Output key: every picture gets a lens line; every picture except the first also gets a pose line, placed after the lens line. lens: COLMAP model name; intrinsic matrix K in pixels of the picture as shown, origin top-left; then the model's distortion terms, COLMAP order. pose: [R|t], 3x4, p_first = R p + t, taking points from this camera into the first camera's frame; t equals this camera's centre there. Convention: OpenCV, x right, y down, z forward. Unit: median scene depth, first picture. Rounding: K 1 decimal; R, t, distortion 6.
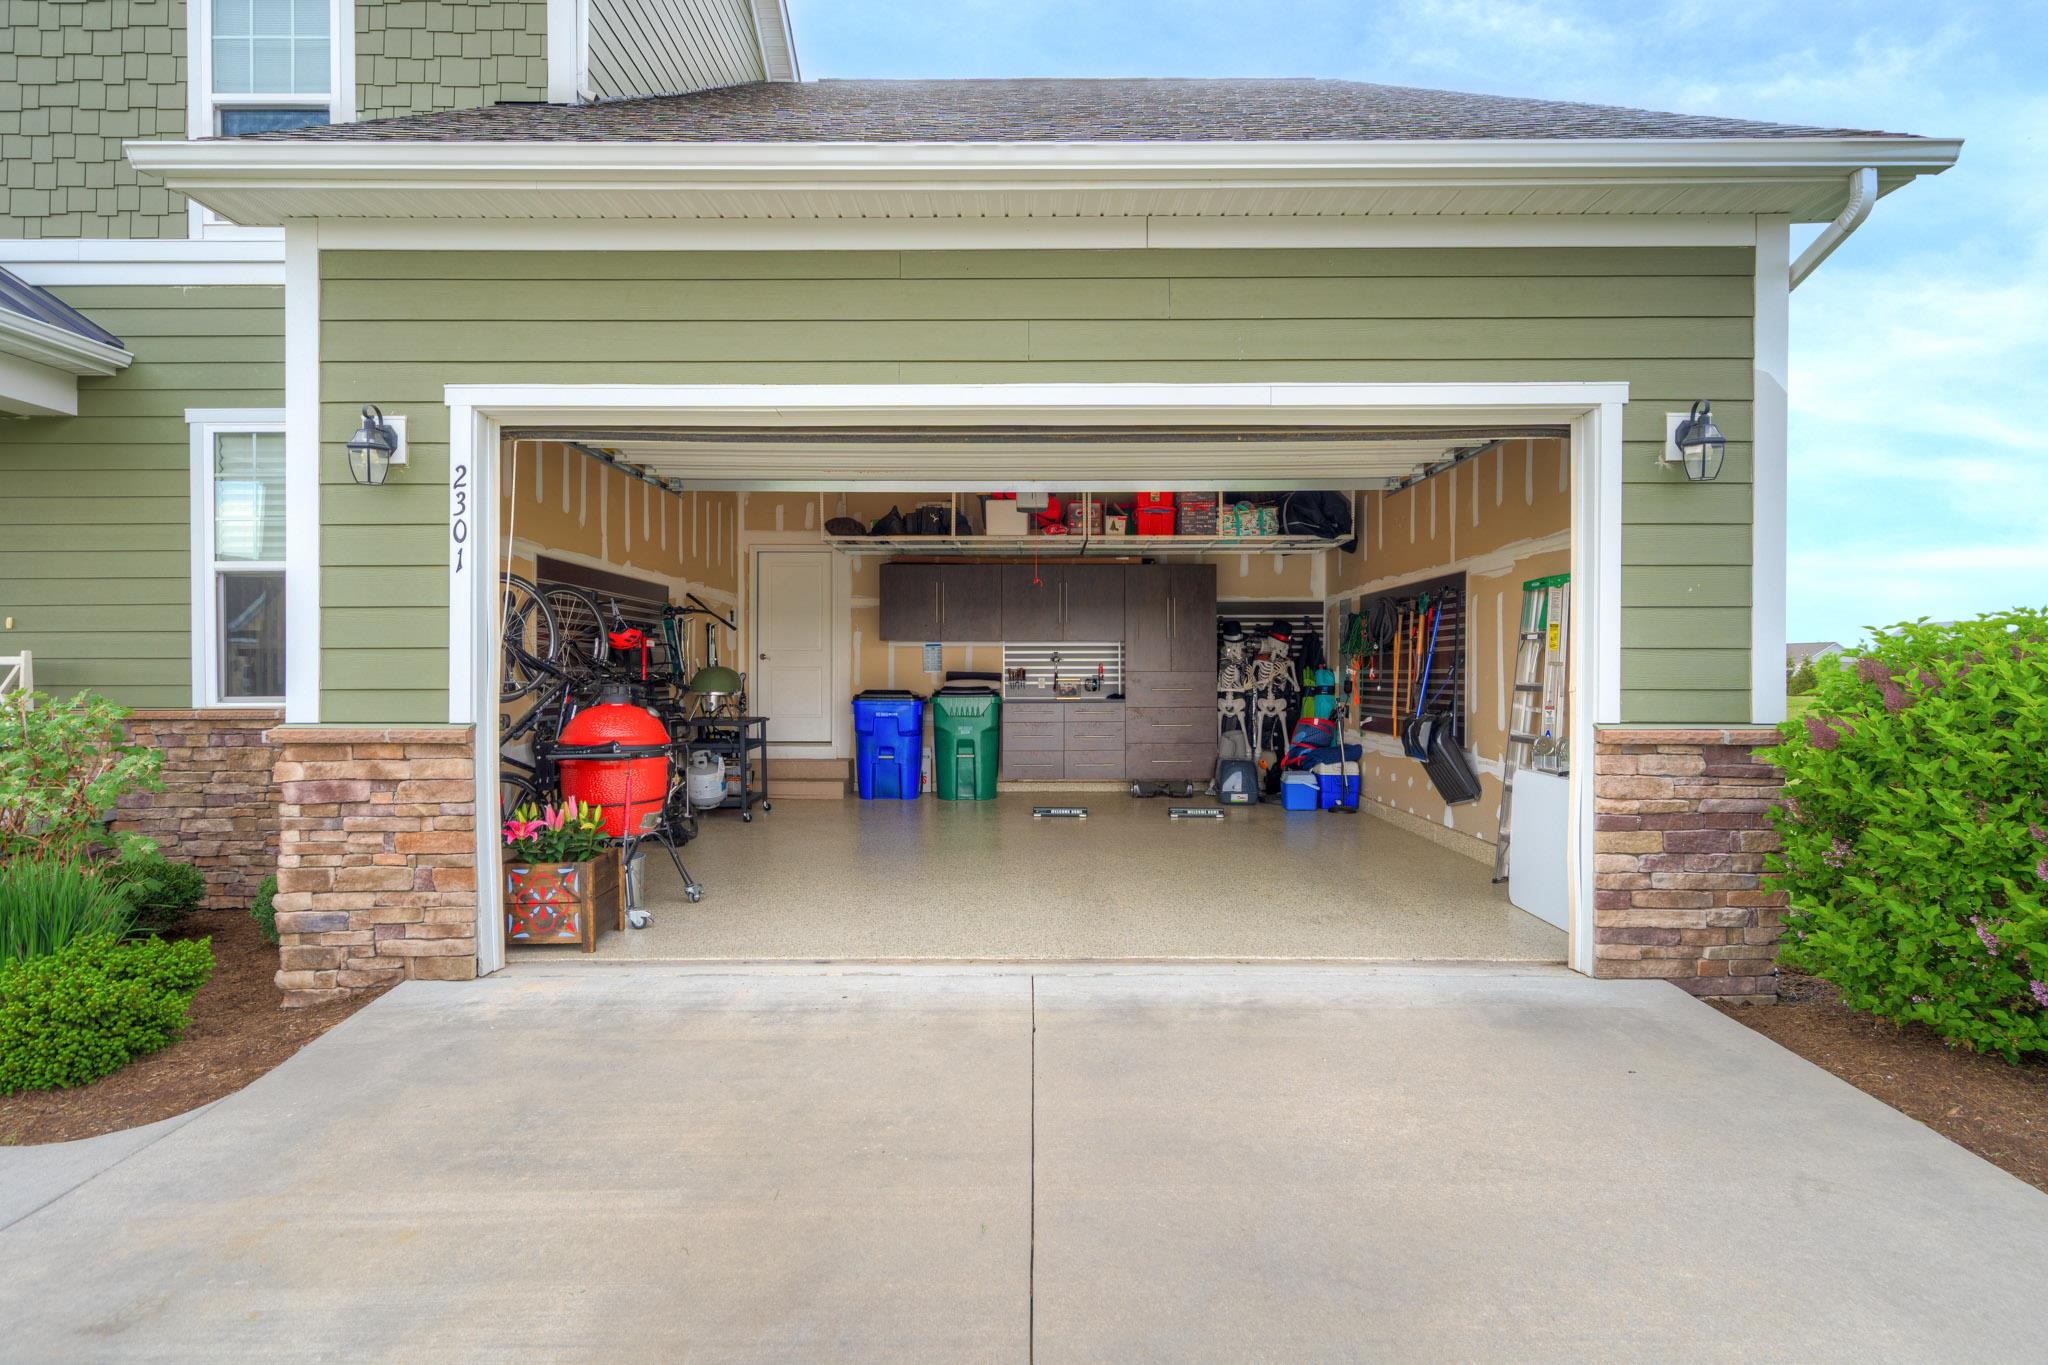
lens RADIAL K [[1132.6, 0, 1053.9], [0, 1132.6, 684.7], [0, 0, 1]] dist [0.002298, -0.002613]
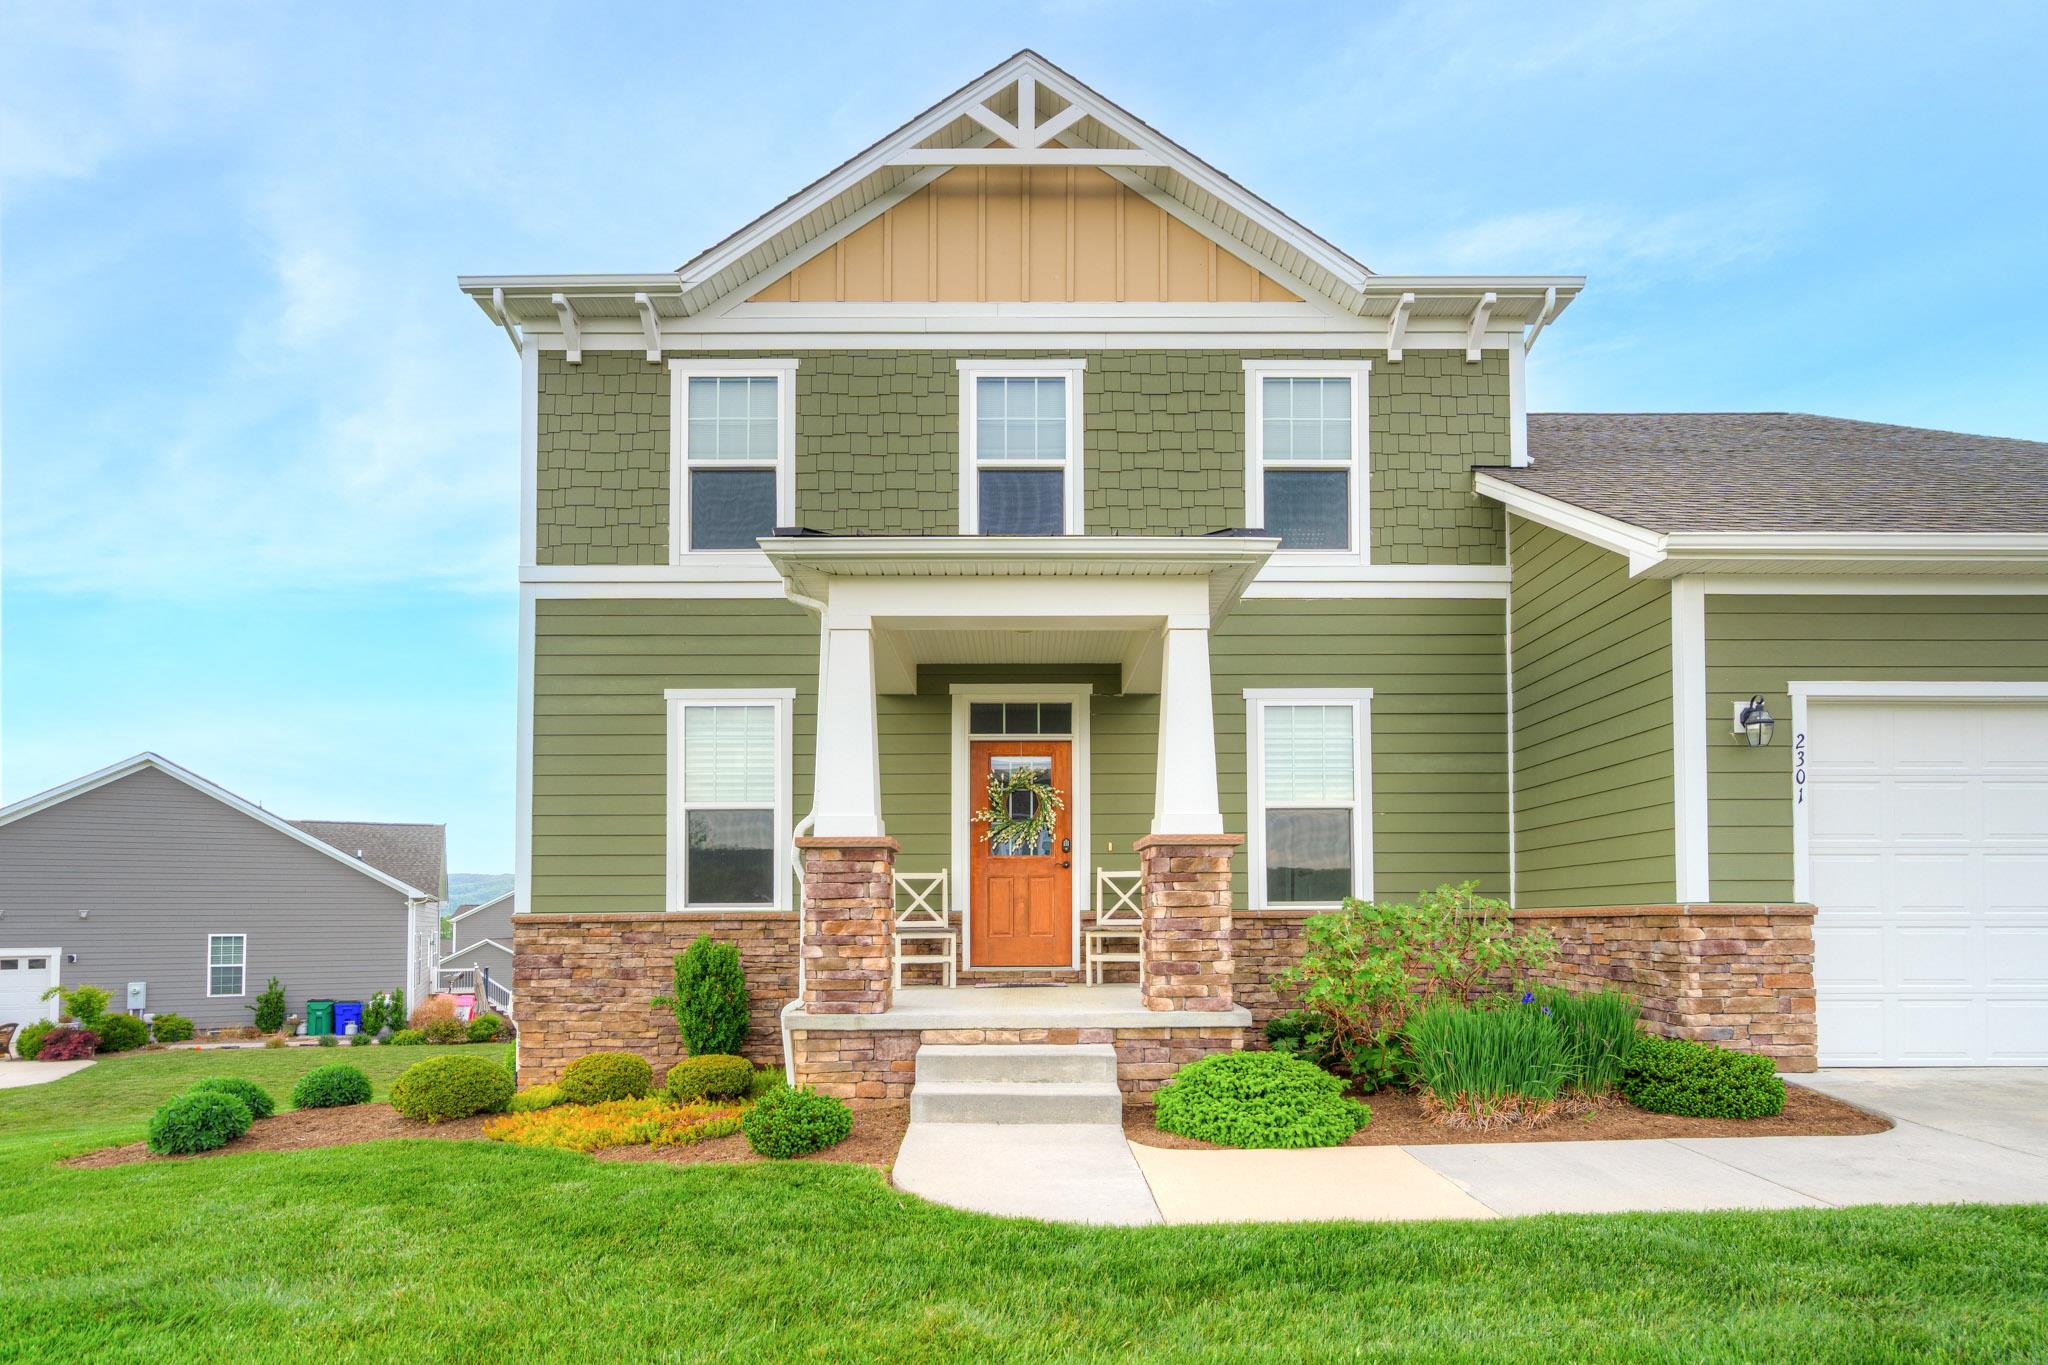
lens RADIAL K [[1107.4, 0, 1049.2], [0, 1107.4, 886.9], [0, 0, 1]] dist [-0.008539, 0.007586]
pose [[0.999961, -0.001168, 0.008745, -1.552551], [0.001531, 0.999132, -0.041630, 0.073701], [-0.008689, 0.041642, 0.999095, -0.475224]]
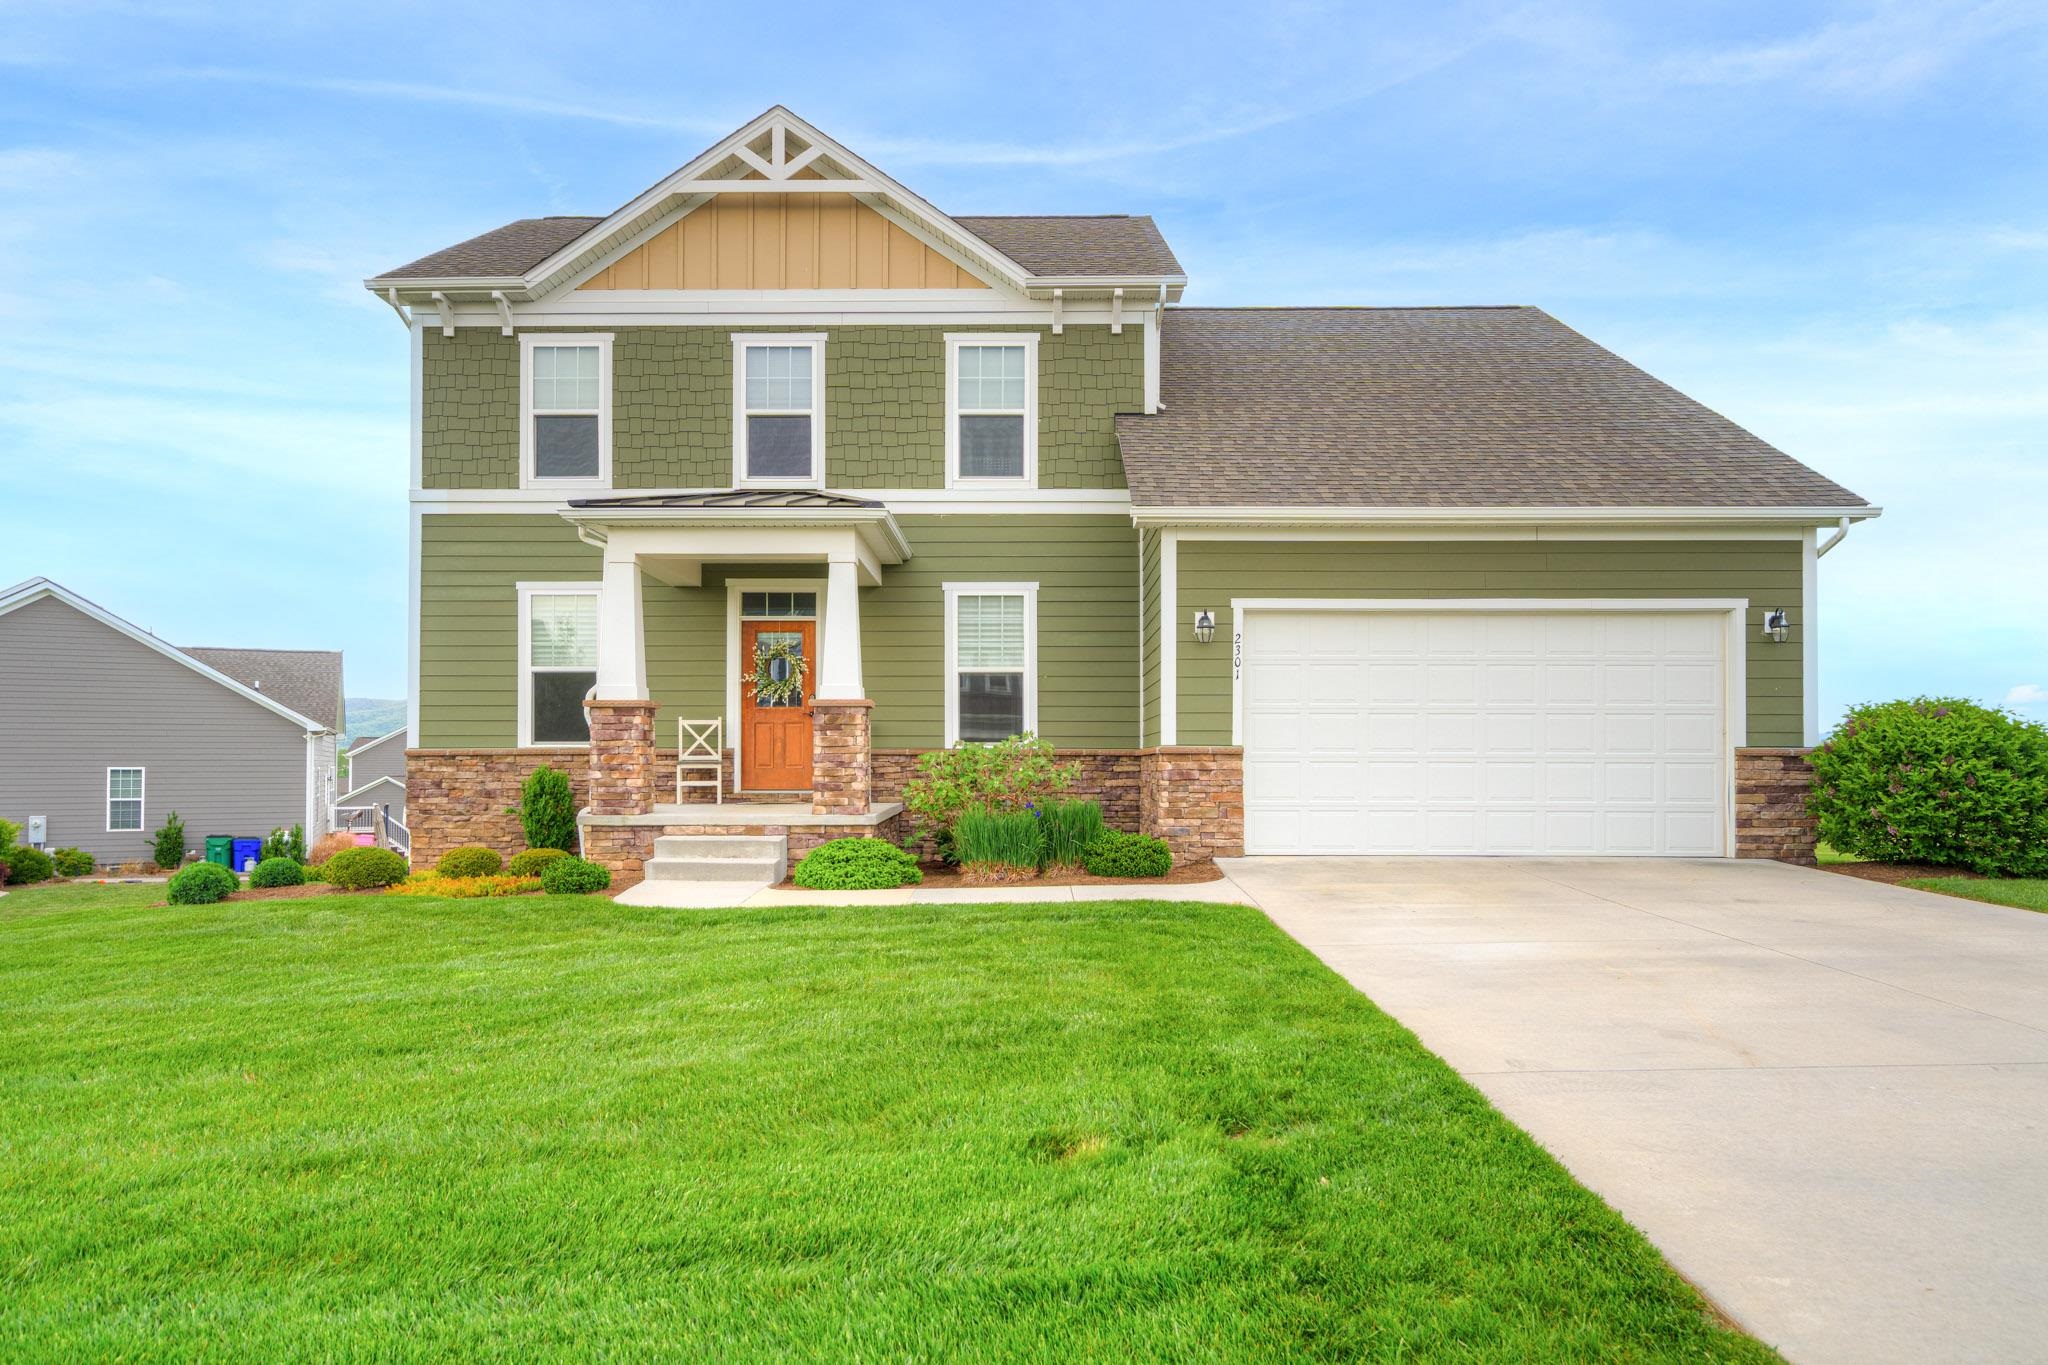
lens RADIAL K [[1380.2, 0, 1024.4], [0, 1380.2, 741.0], [0, 0, 1]] dist [-0.013514, 0.010775]
pose [[0.999601, 0.002847, -0.028113, -0.881506], [-0.003506, 0.999719, -0.023430, 0.092745], [0.028039, 0.023519, 0.999330, -1.824078]]
